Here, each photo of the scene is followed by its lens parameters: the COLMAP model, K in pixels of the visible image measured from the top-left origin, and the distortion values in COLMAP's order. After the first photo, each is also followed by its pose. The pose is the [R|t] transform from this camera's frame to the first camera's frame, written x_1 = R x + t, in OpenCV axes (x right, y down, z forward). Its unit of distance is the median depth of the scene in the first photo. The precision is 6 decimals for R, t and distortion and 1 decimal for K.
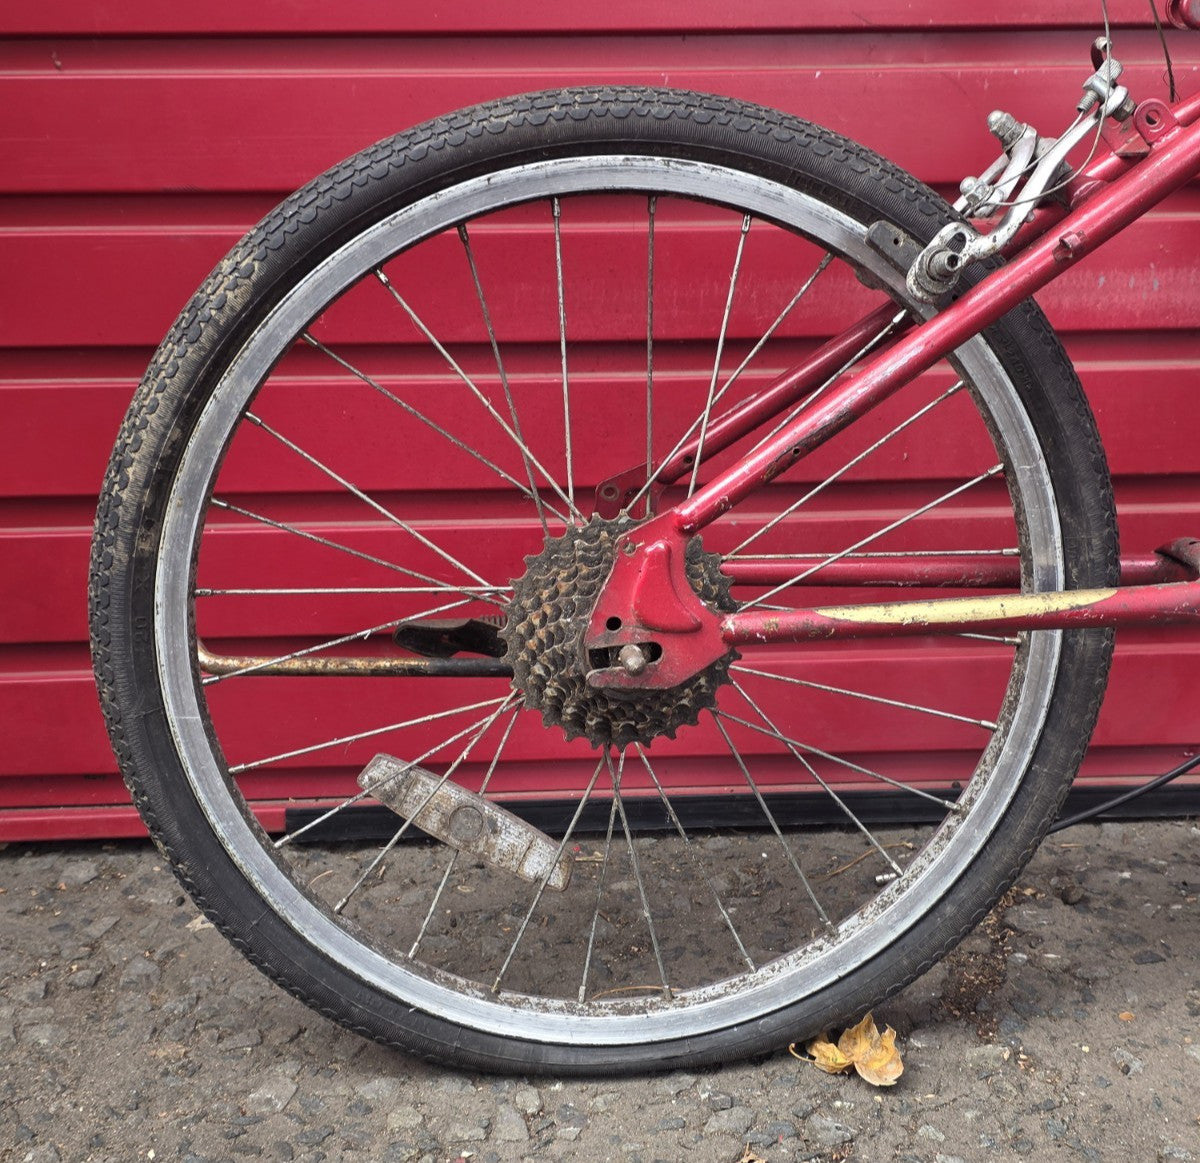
lens RADIAL K [[2206.2, 0, 605.9], [0, 2206.2, 638.2], [0, 0, 1]] dist [0.127127, 0.000000]
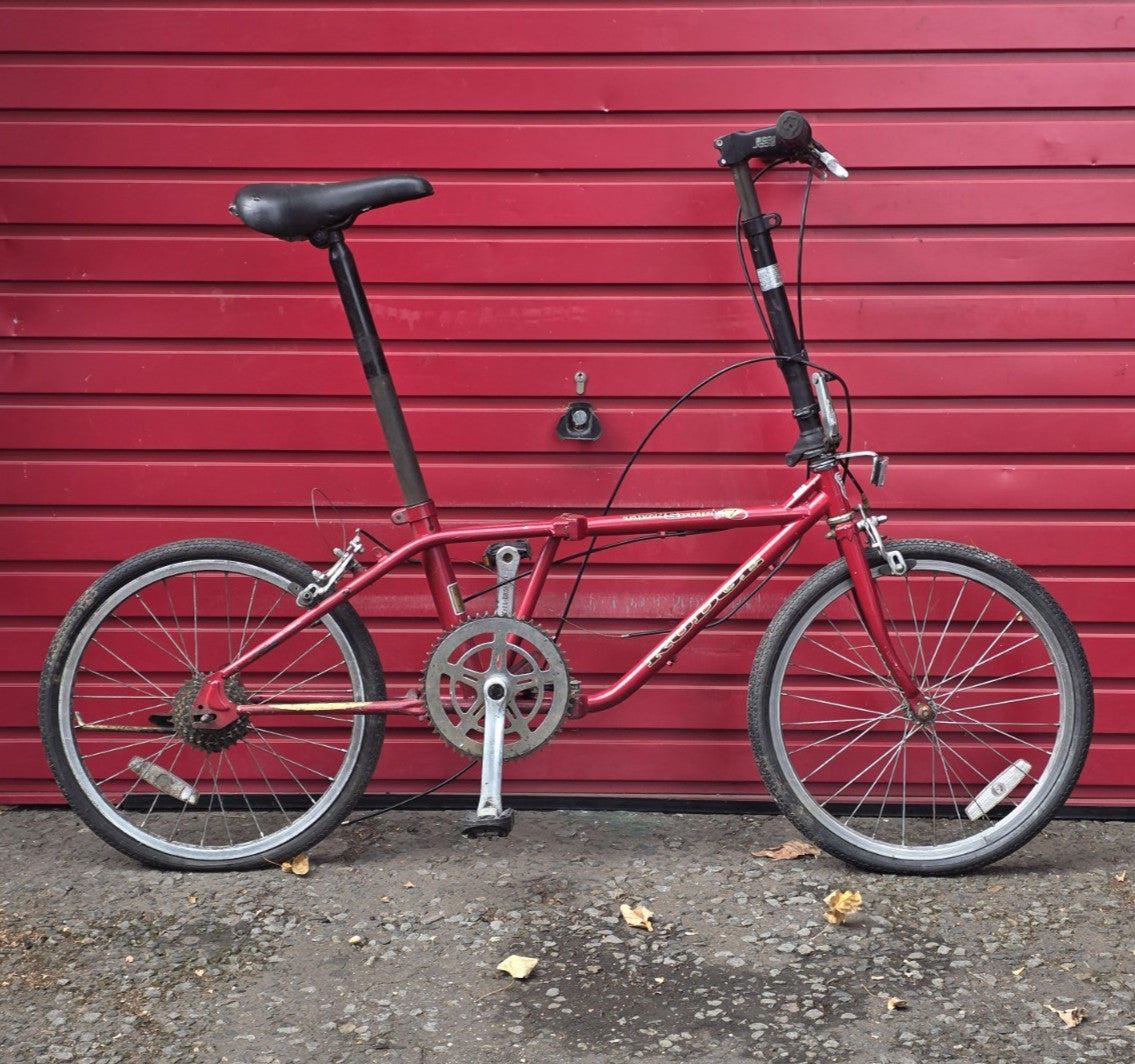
lens RADIAL K [[2119.7, 0, 568.7], [0, 2119.7, 547.3], [0, 0, 1]] dist [0.139996, 0.000000]
pose [[0.996078, 0.017000, -0.086835, 0.721480], [-0.031145, 0.985927, -0.164249, 0.230496], [0.082820, 0.166309, 0.982589, -1.806674]]
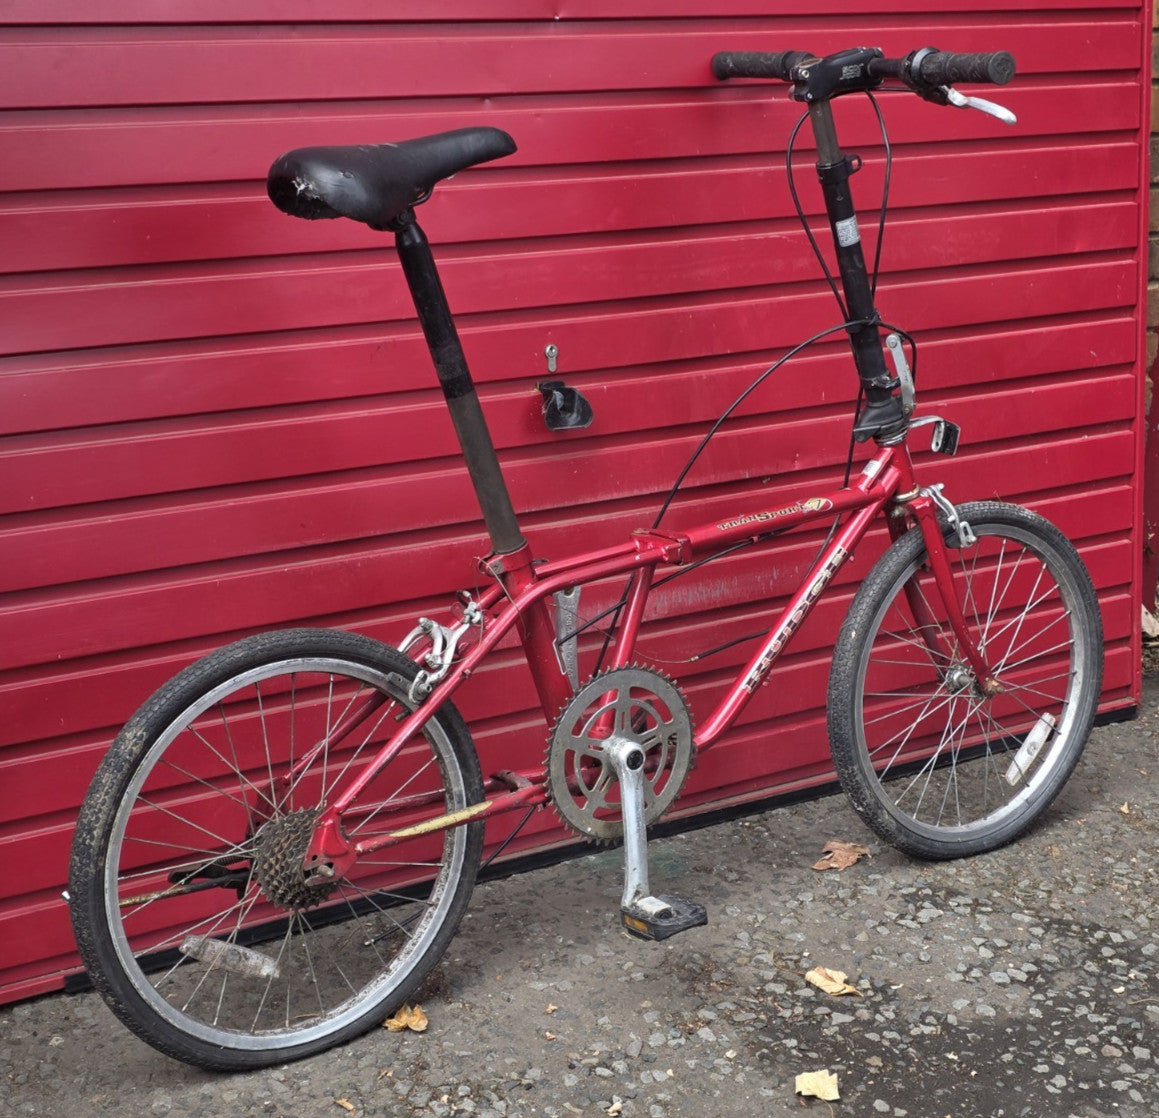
lens RADIAL K [[2130.8, 0, 592.4], [0, 2130.8, 590.7], [0, 0, 1]] dist [0.127127, 0.000000]
pose [[0.871505, -0.134078, 0.471702, -0.717538], [0.150227, 0.988645, 0.003461, -0.232660], [-0.466810, 0.067846, 0.881751, -1.081637]]
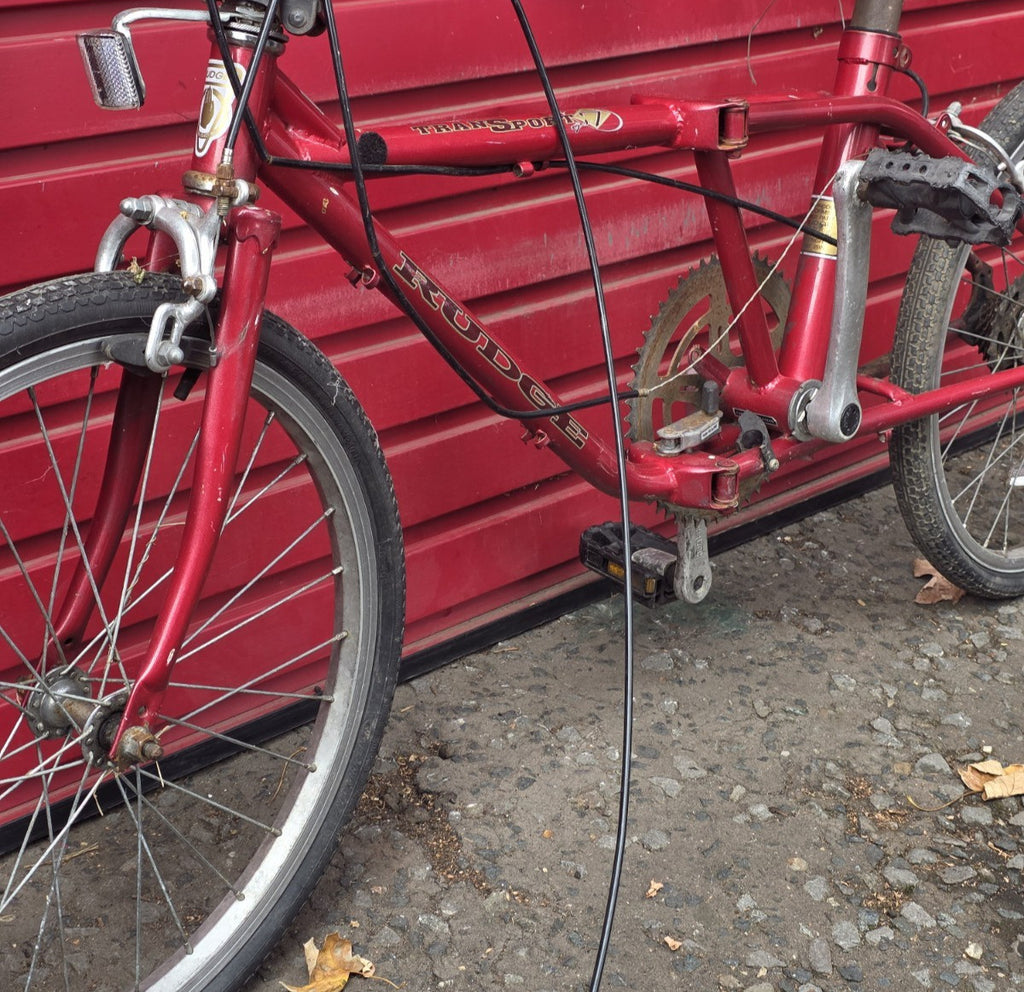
lens RADIAL K [[1847.4, 0, 484.8], [0, 1847.4, 446.0], [0, 0, 1]] dist [0.121156, 0.000000]
pose [[0.779266, -0.218570, 0.587343, -0.457231], [0.178307, 0.975802, 0.126556, -0.236570], [-0.600792, 0.006106, 0.799382, 0.110509]]
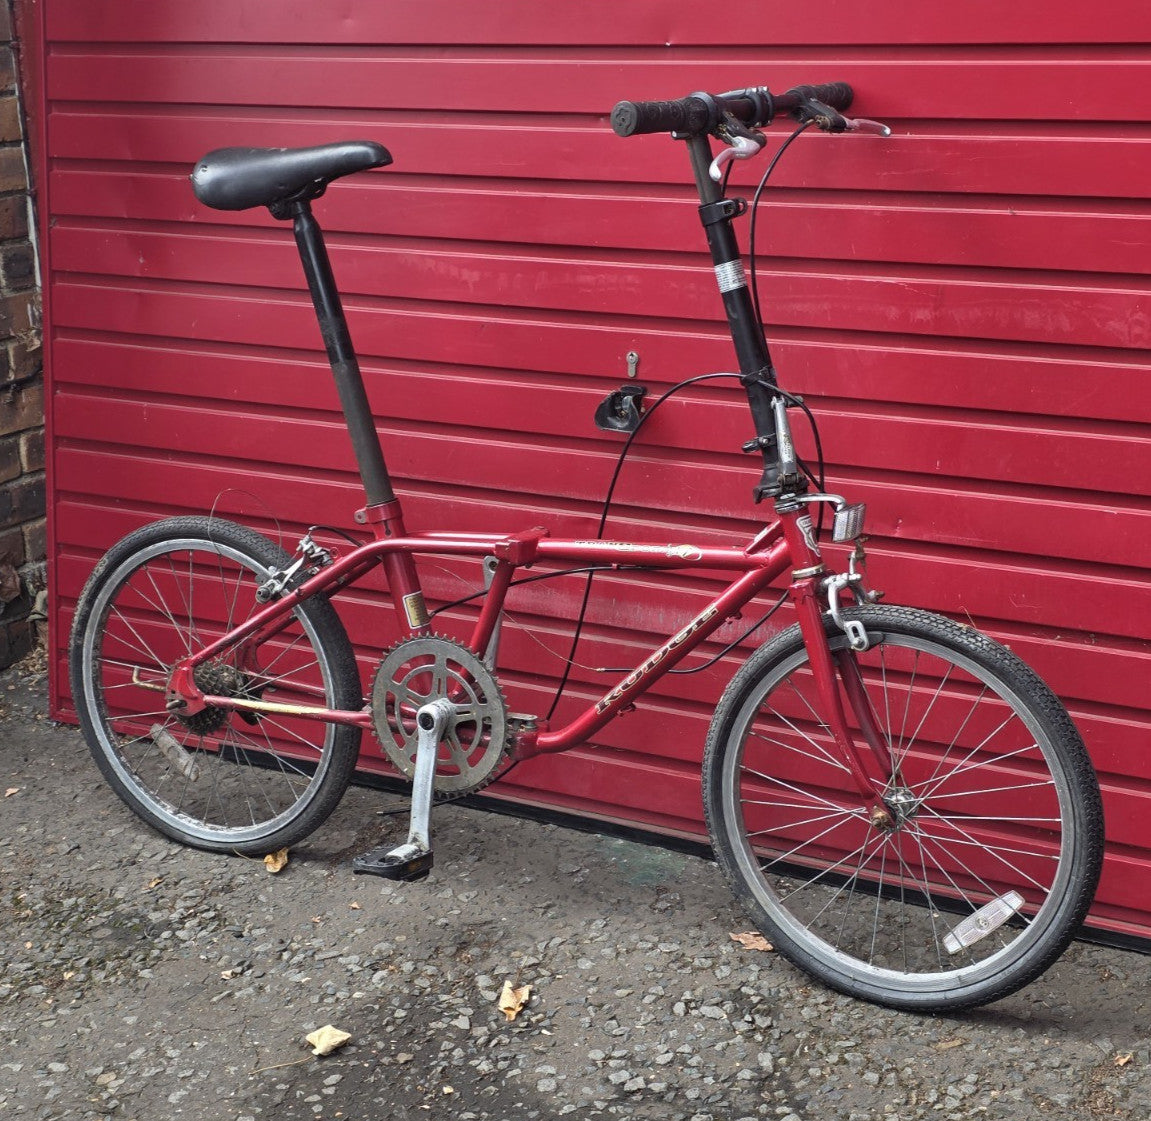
lens RADIAL K [[2119.9, 0, 609.2], [0, 2119.9, 560.4], [0, 0, 1]] dist [0.129774, 0.000000]
pose [[0.833360, 0.136884, -0.535513, 1.897677], [-0.152349, 0.988205, 0.015514, -0.298107], [0.531321, 0.068656, 0.844384, -1.084863]]
